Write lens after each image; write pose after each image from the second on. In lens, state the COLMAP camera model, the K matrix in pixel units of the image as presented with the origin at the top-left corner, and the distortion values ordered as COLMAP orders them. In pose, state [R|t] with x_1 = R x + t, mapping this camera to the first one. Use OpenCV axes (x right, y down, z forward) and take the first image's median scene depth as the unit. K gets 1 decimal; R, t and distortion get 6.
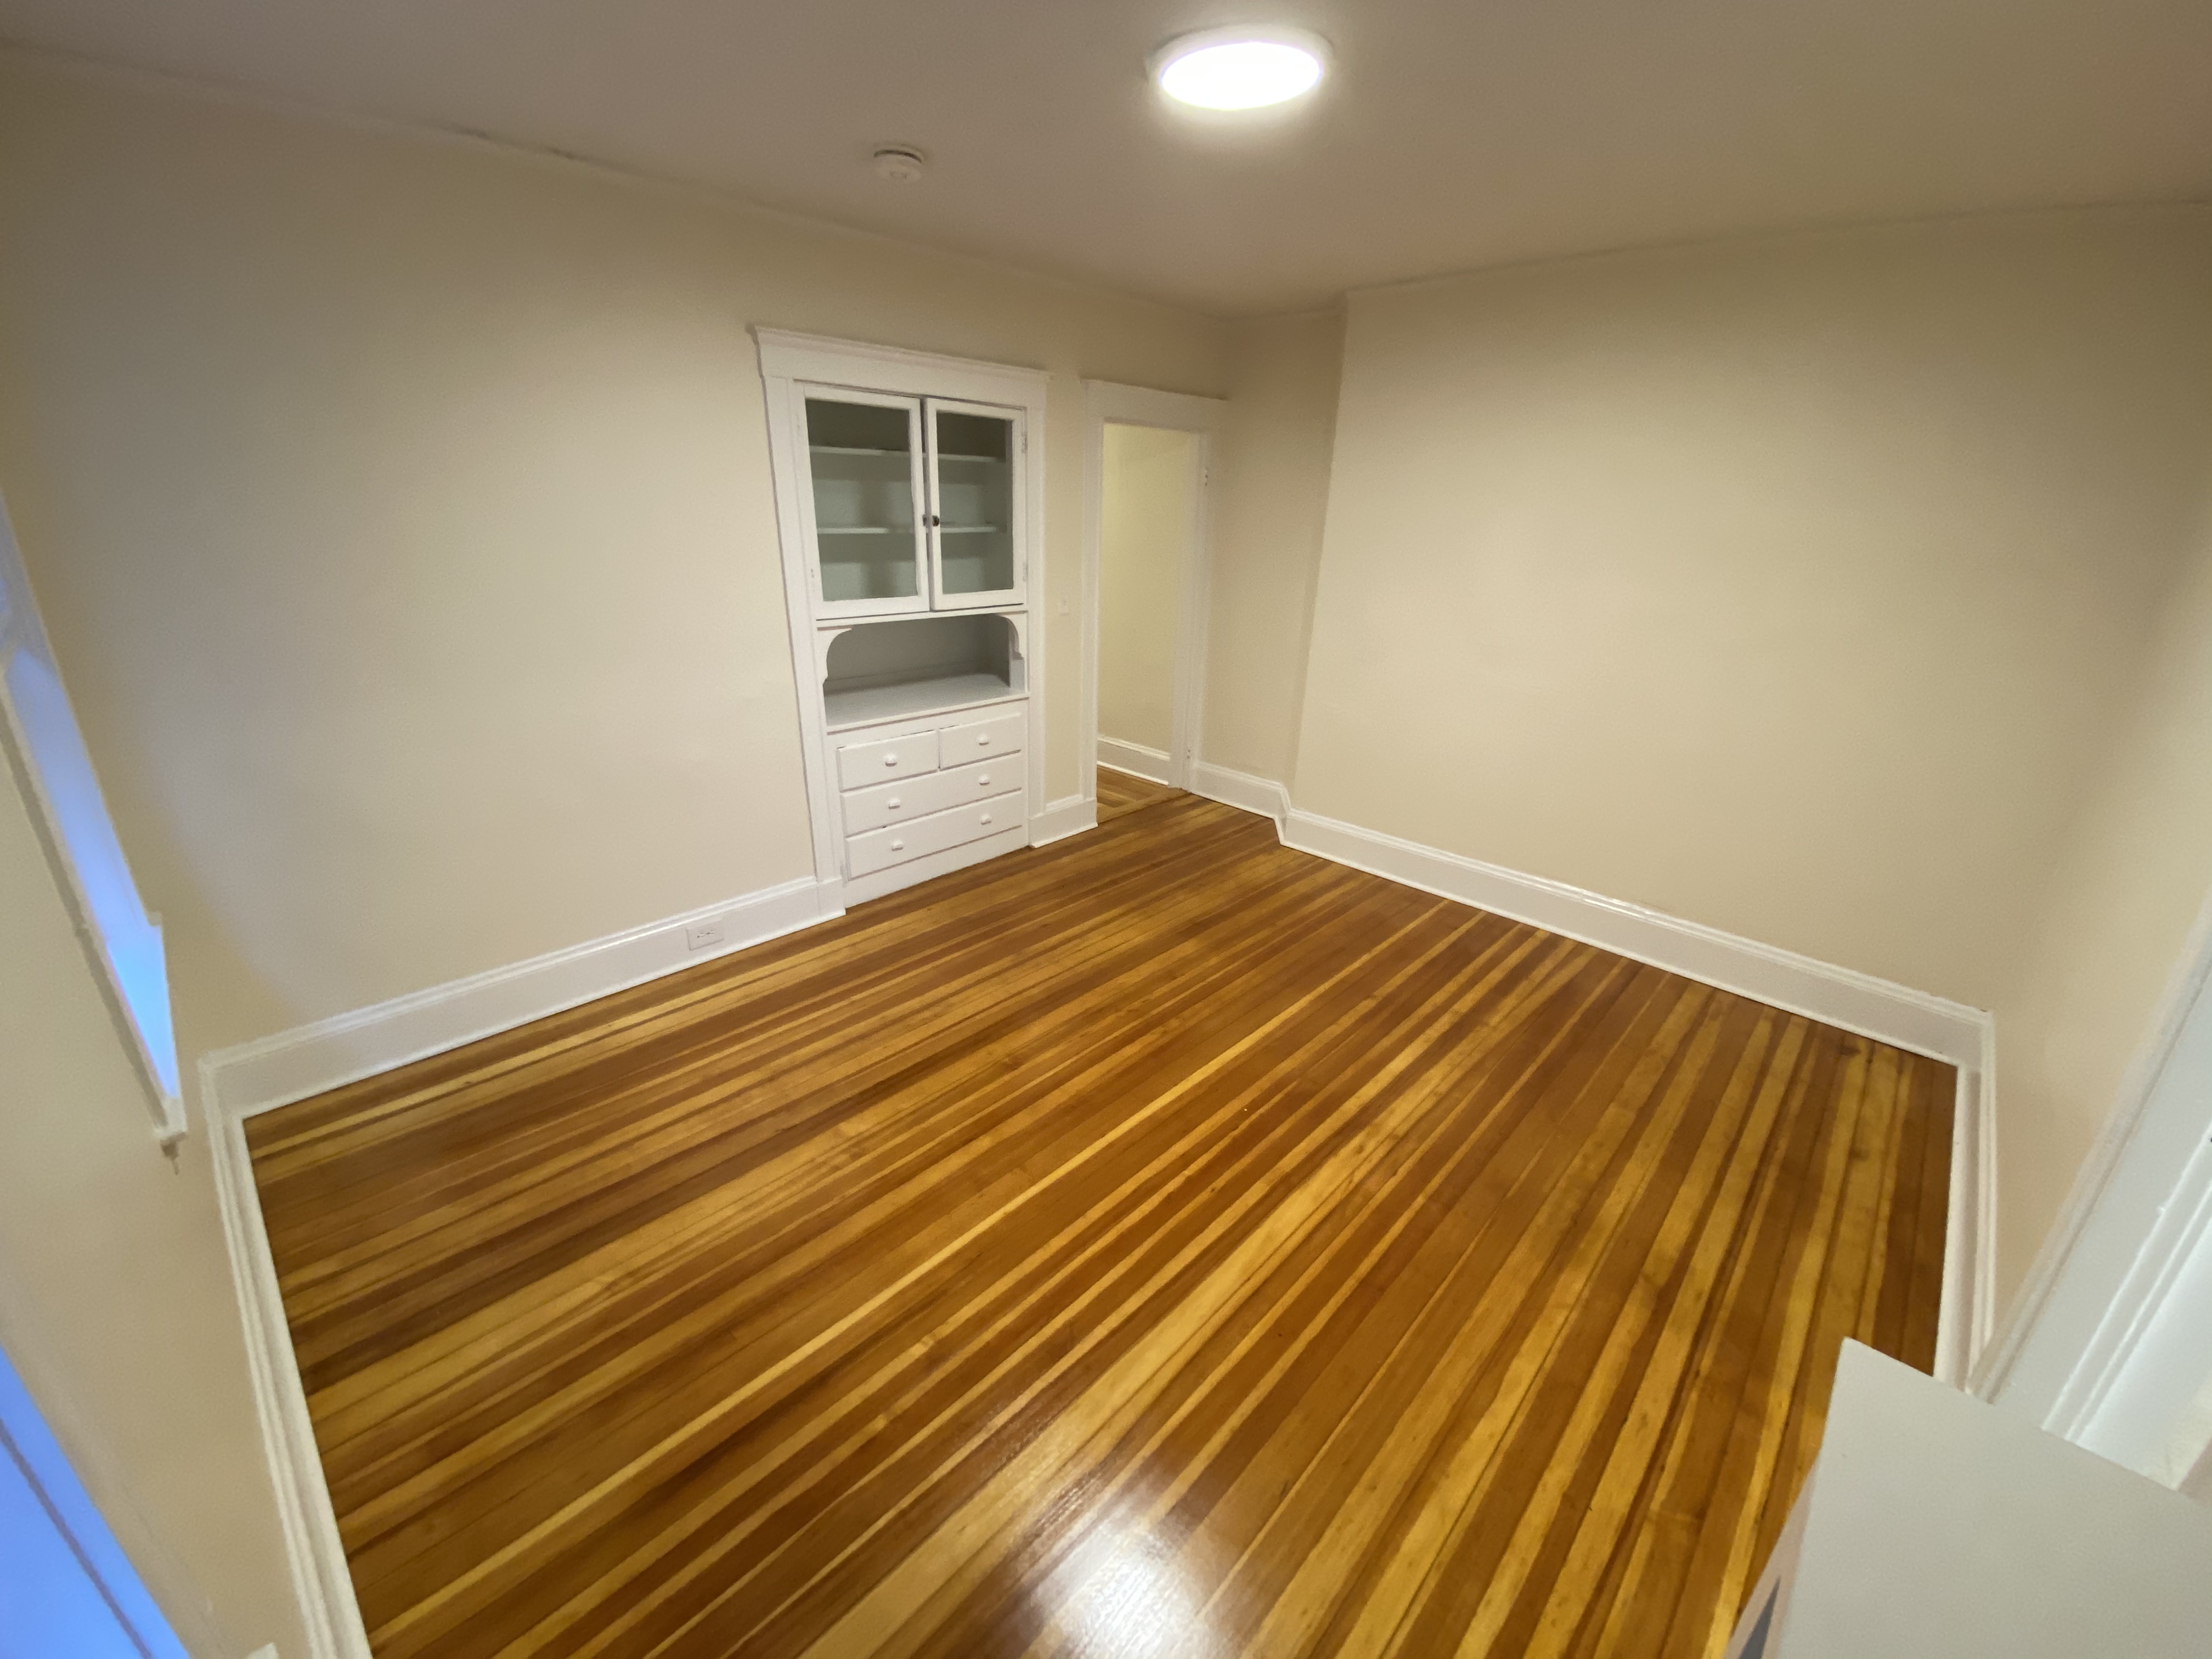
lens RADIAL K [[900.5, 0, 1099.6], [0, 900.5, 830.9], [0, 0, 1]] dist [-0.002195, -0.002287]
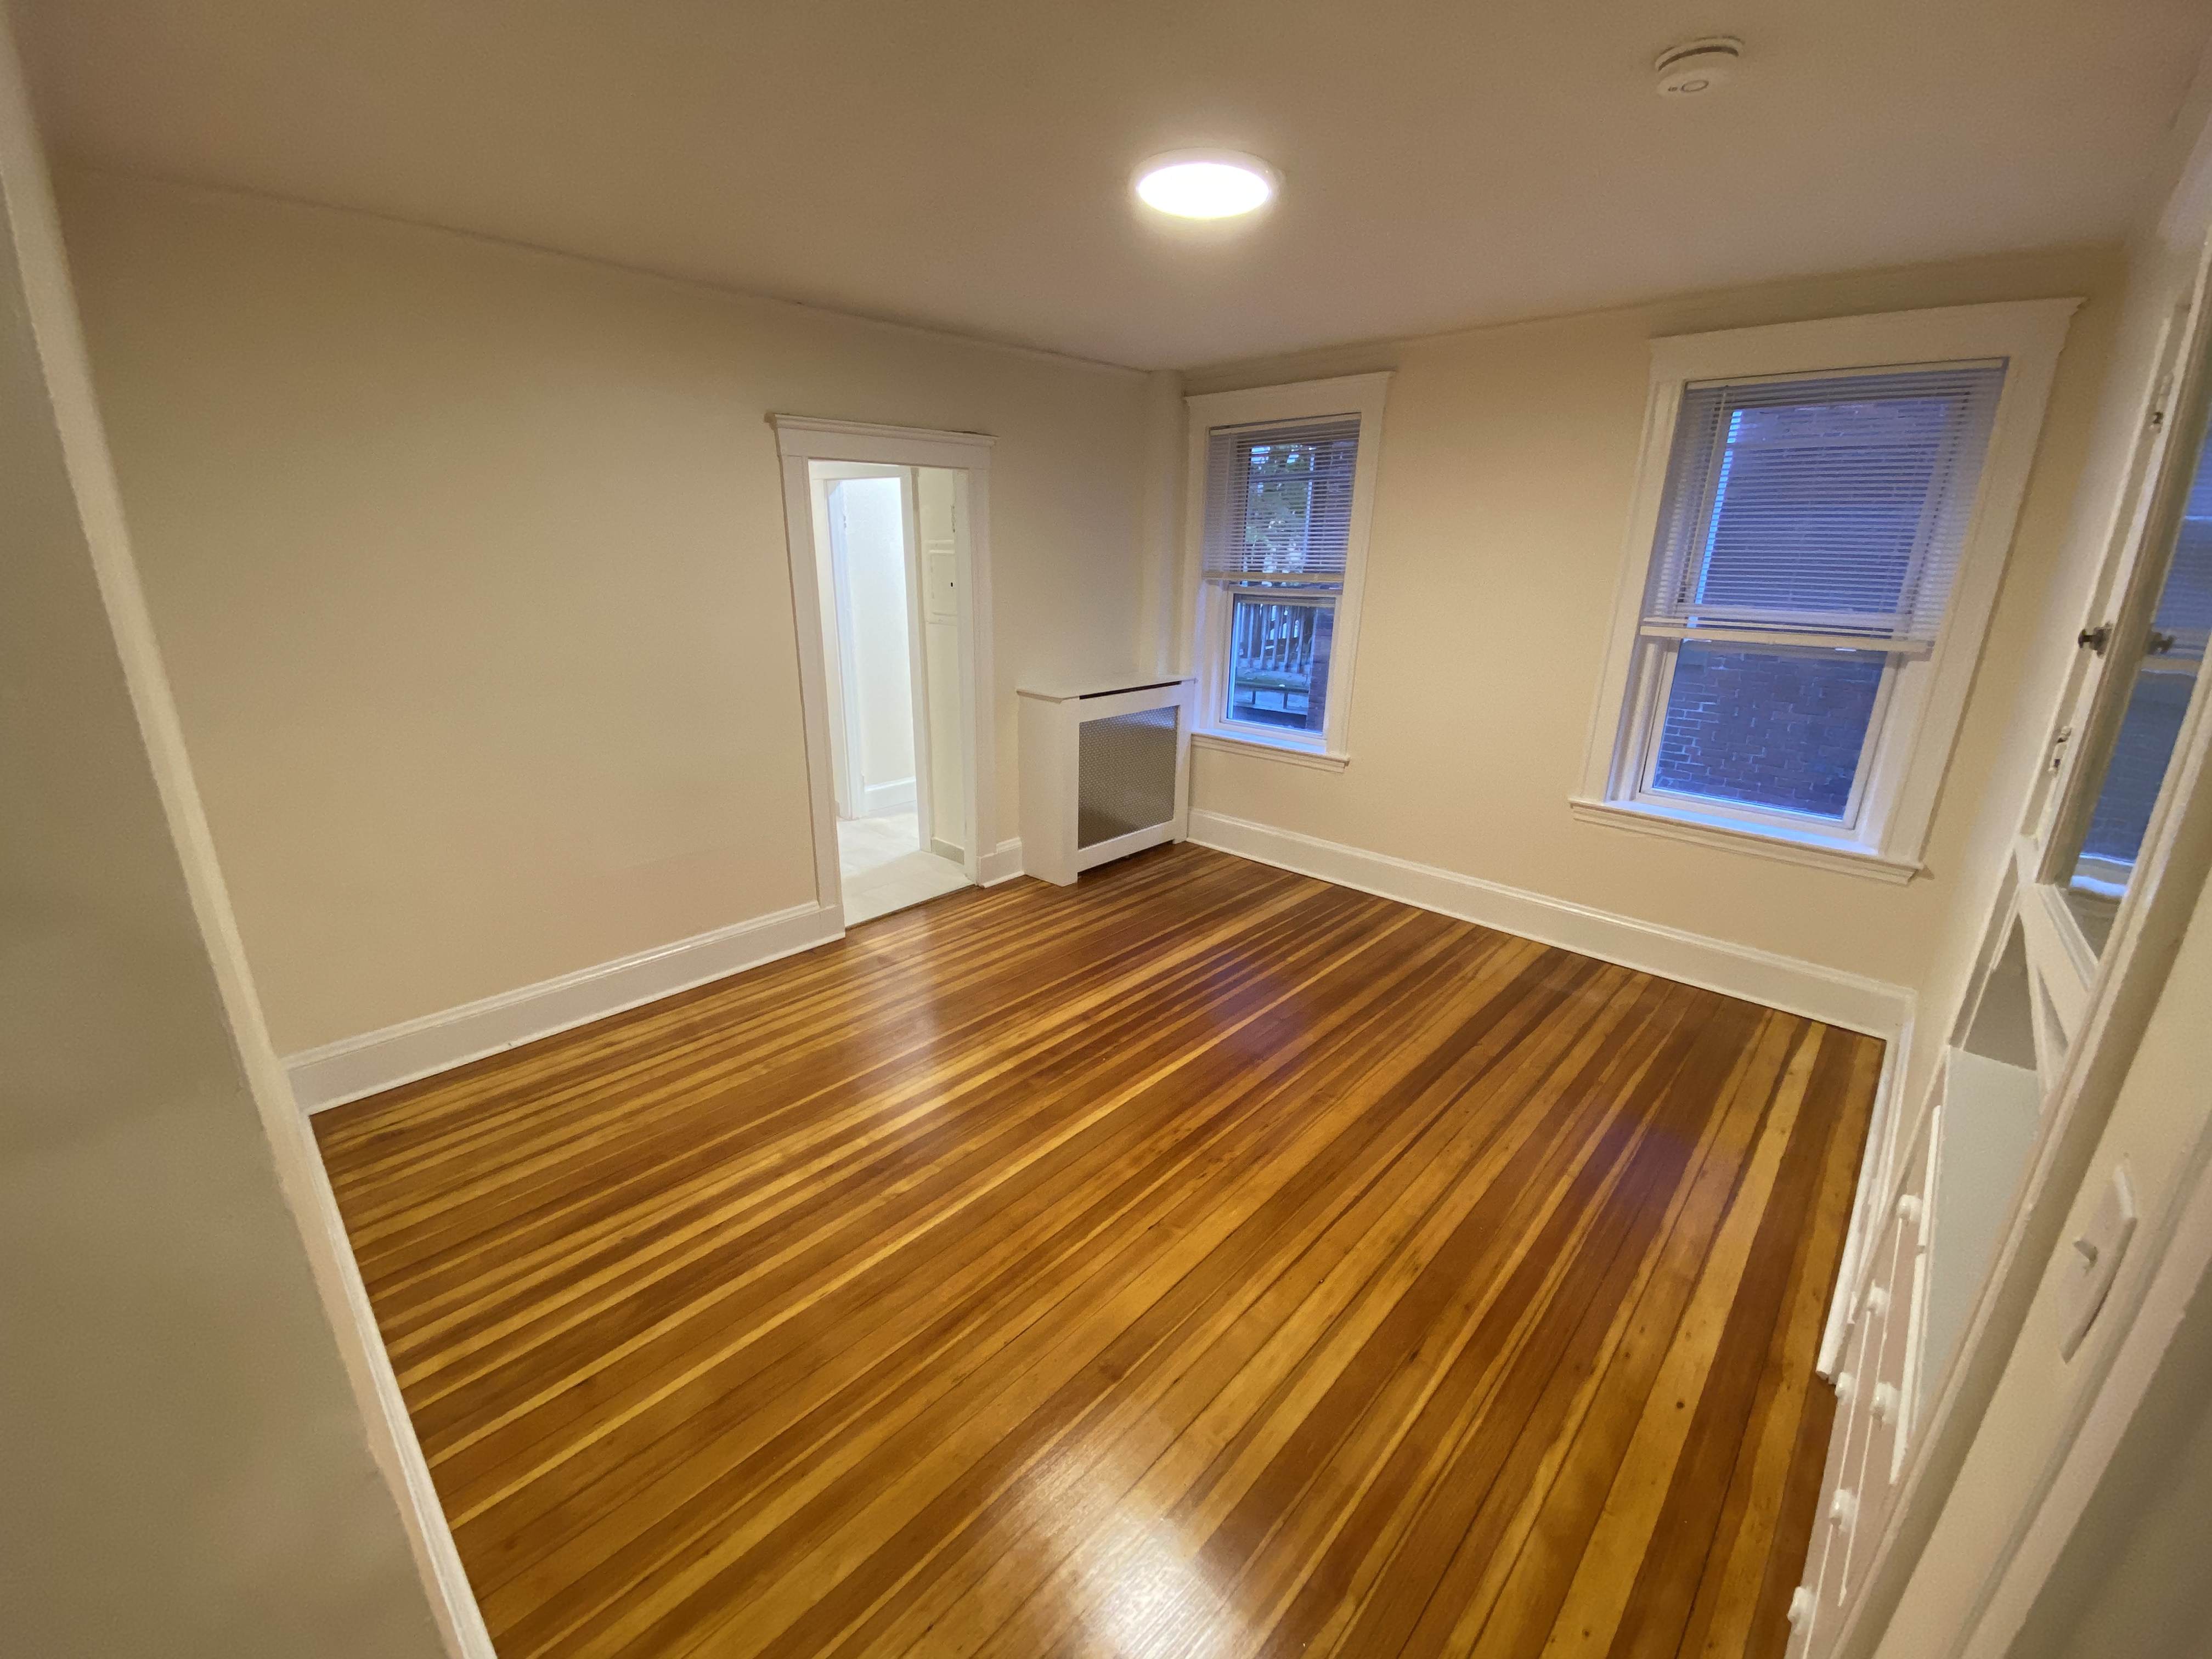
lens RADIAL K [[900.5, 0, 1100.5], [0, 900.5, 825.9], [0, 0, 1]] dist [-0.002195, -0.002287]
pose [[-0.999377, -0.031043, -0.016794, 0.188972], [-0.034800, 0.787286, 0.615605, -0.617031], [-0.005889, 0.615806, -0.787876, 1.675810]]
